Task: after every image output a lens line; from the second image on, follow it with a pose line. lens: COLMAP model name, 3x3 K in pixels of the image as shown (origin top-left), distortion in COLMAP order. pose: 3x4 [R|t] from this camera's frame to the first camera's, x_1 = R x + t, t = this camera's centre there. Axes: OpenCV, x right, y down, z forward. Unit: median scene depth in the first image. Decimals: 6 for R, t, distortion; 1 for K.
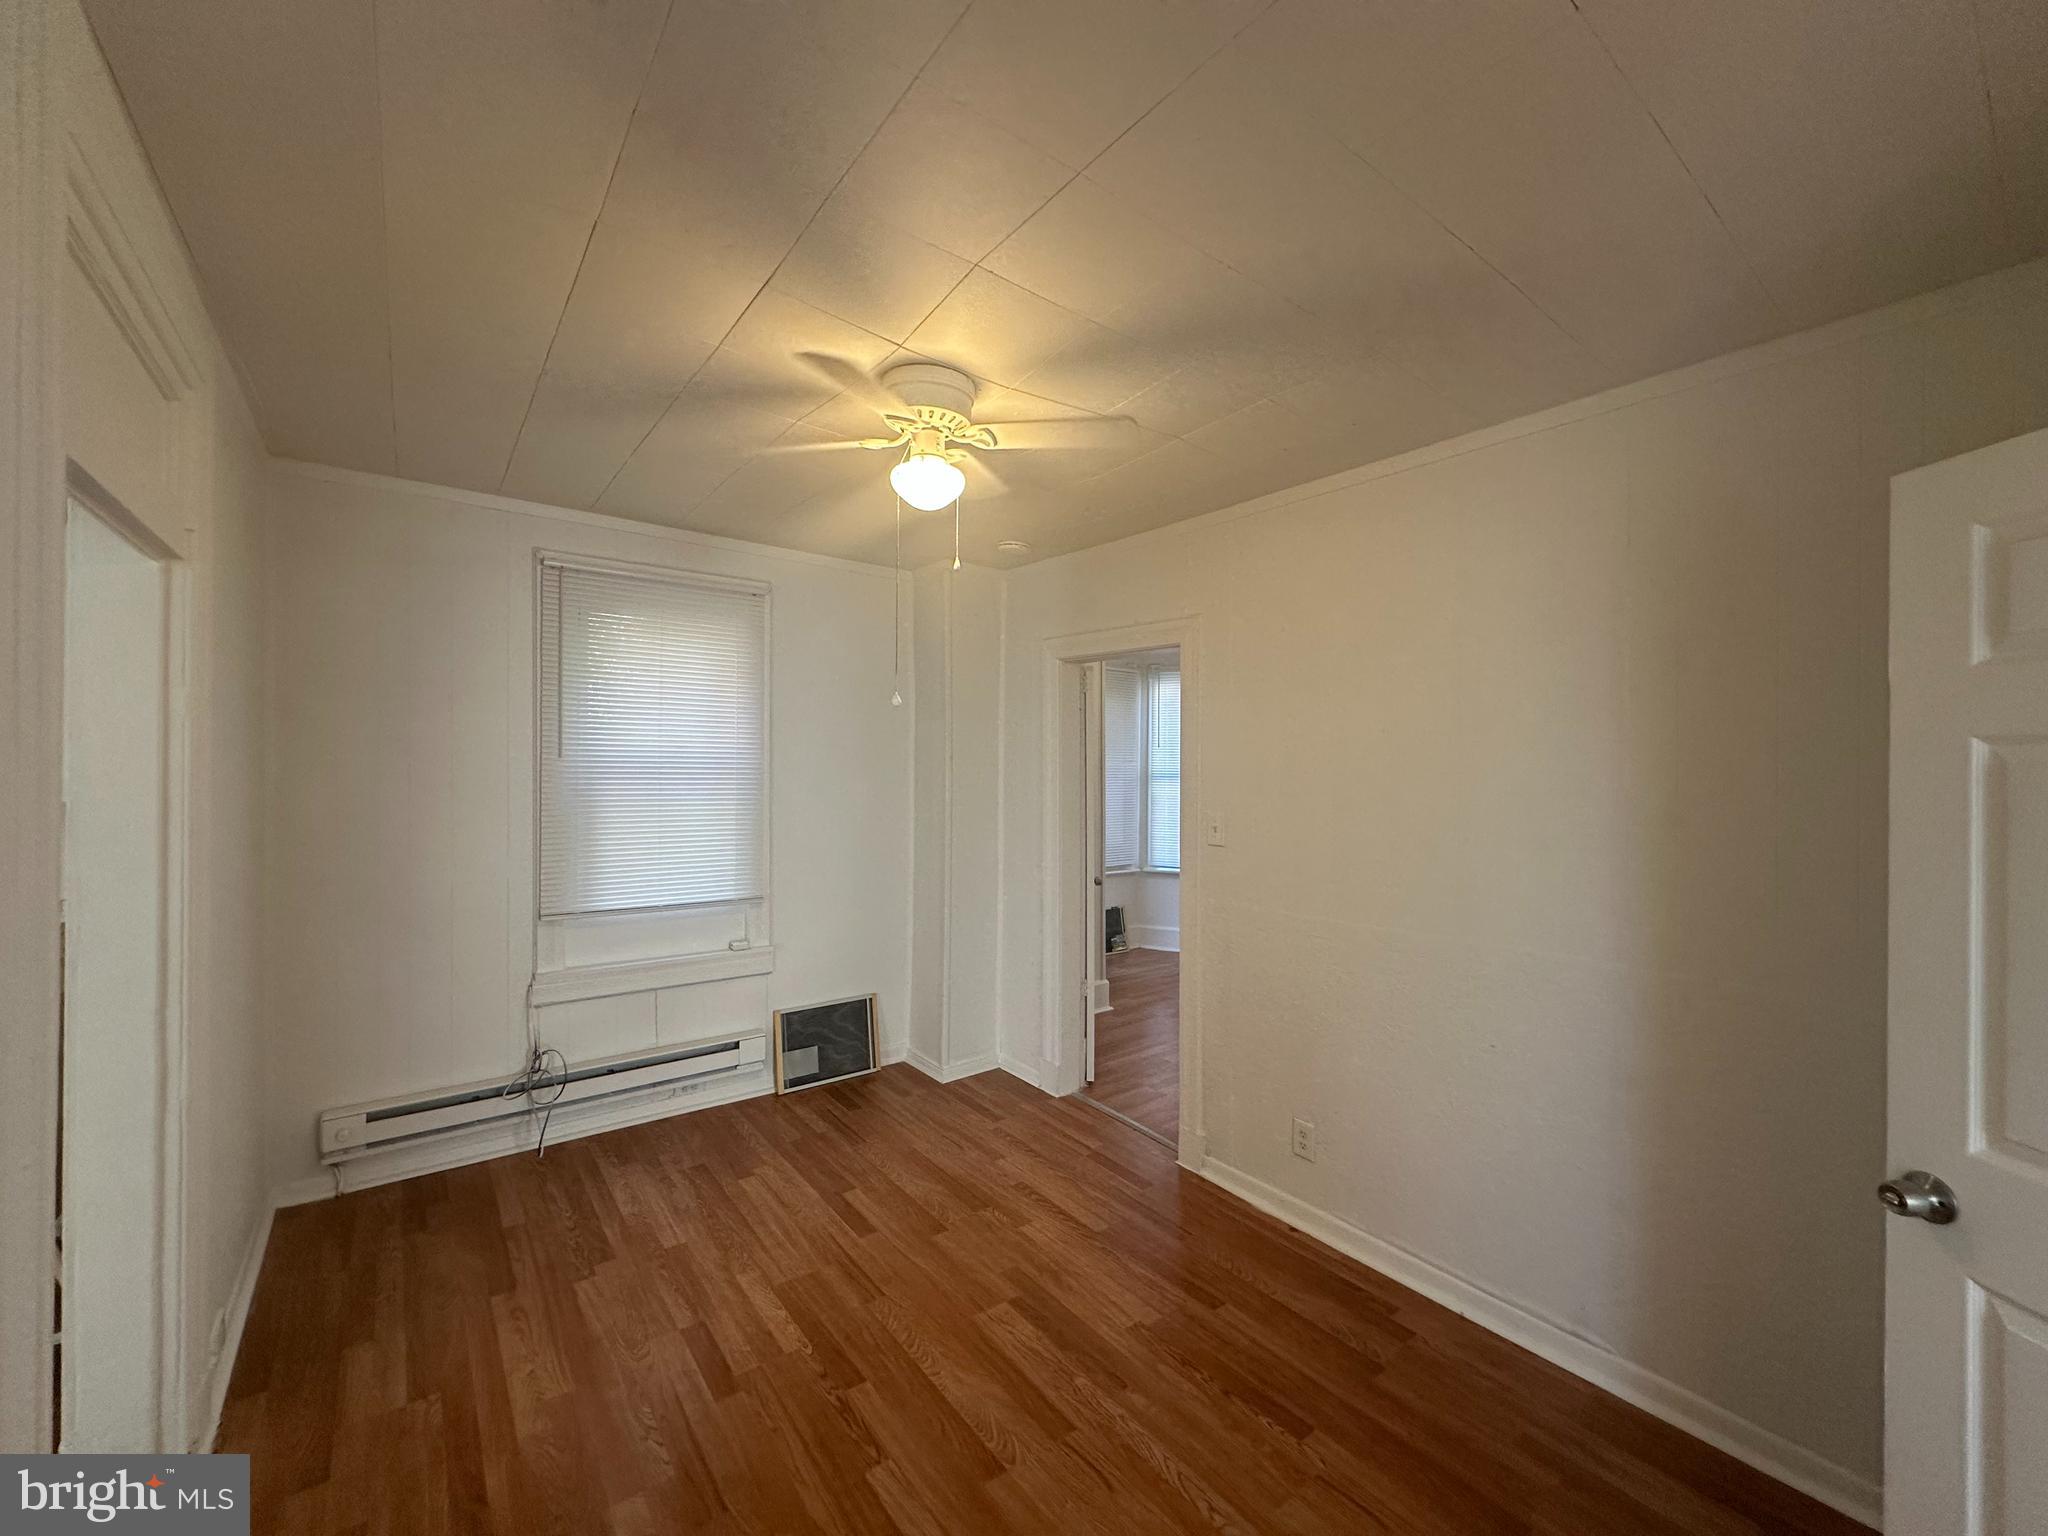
lens RADIAL K [[812.5, 0, 1021.8], [0, 812.5, 768.4], [0, 0, 1]] dist [-0.000054, 0.000023]
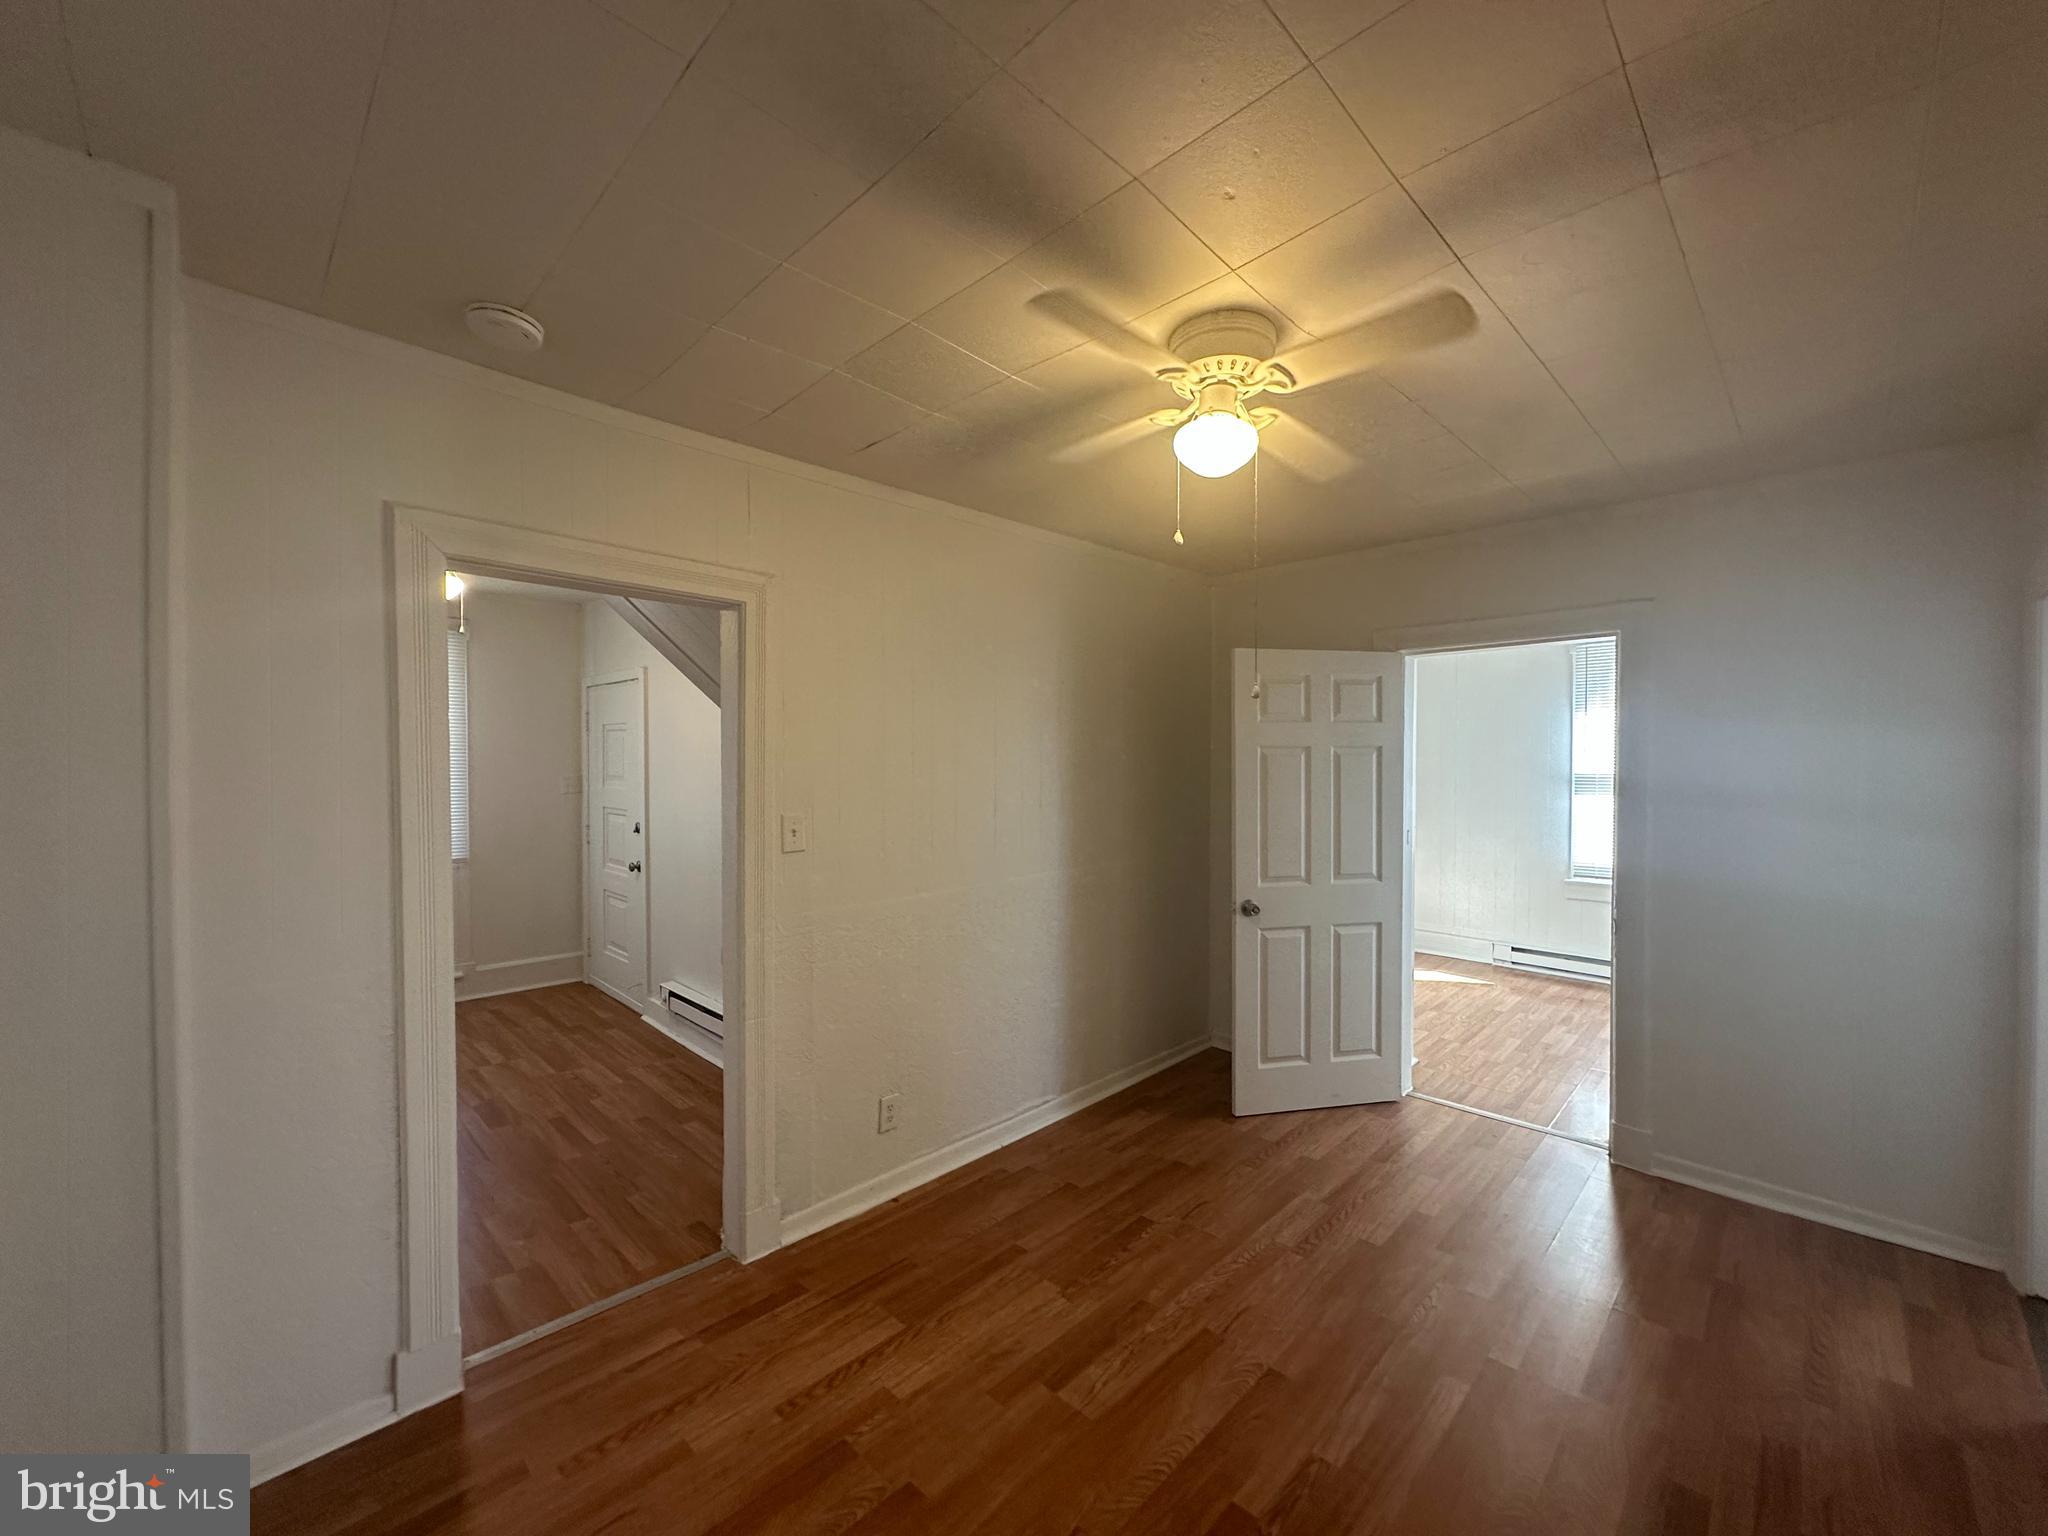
lens RADIAL K [[819.1, 0, 1022.2], [0, 819.1, 764.2], [0, 0, 1]] dist [-0.000984, -0.000240]
pose [[-0.138663, -0.019090, 0.990156, -0.750463], [0.003349, 0.999799, 0.019745, -0.015342], [-0.990334, 0.006054, -0.138572, 1.017486]]
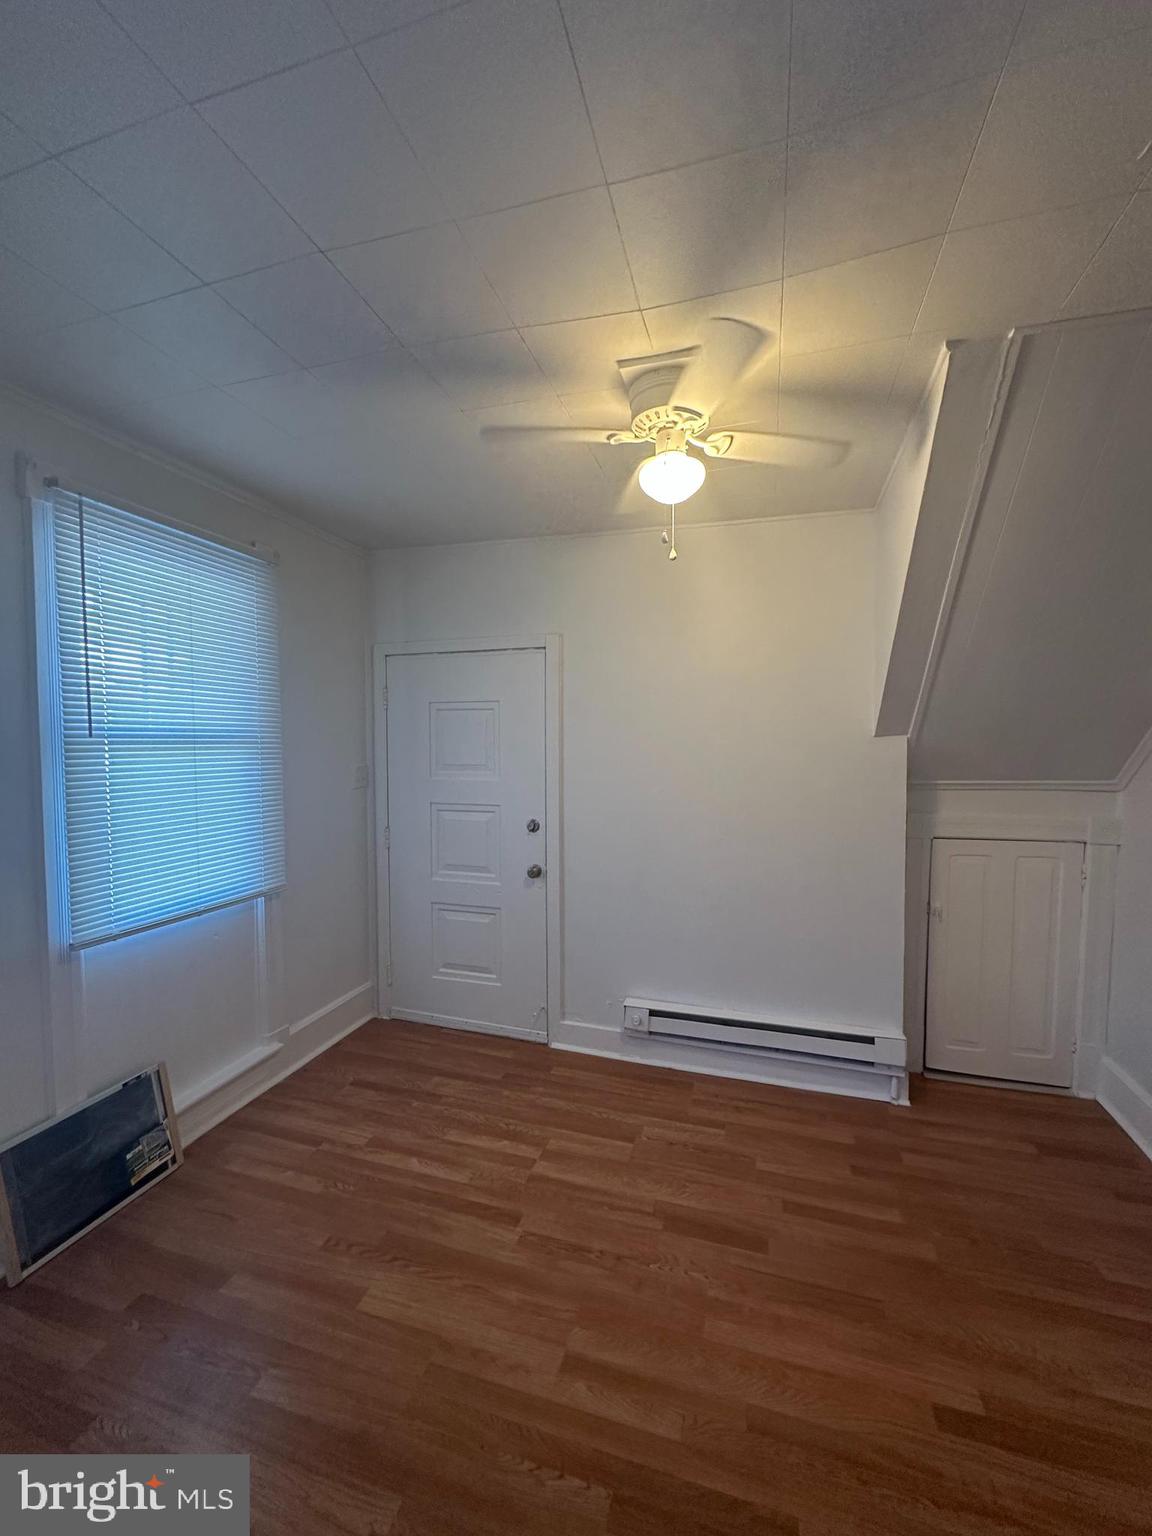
lens RADIAL K [[614.3, 0, 574.6], [0, 614.3, 771.0], [0, 0, 1]] dist [-0.000984, -0.000240]
pose [[-0.575232, -0.042749, 0.816872, 0.207571], [0.006142, 0.998380, 0.056573, -0.007565], [-0.817967, 0.037560, -0.574037, 2.228354]]
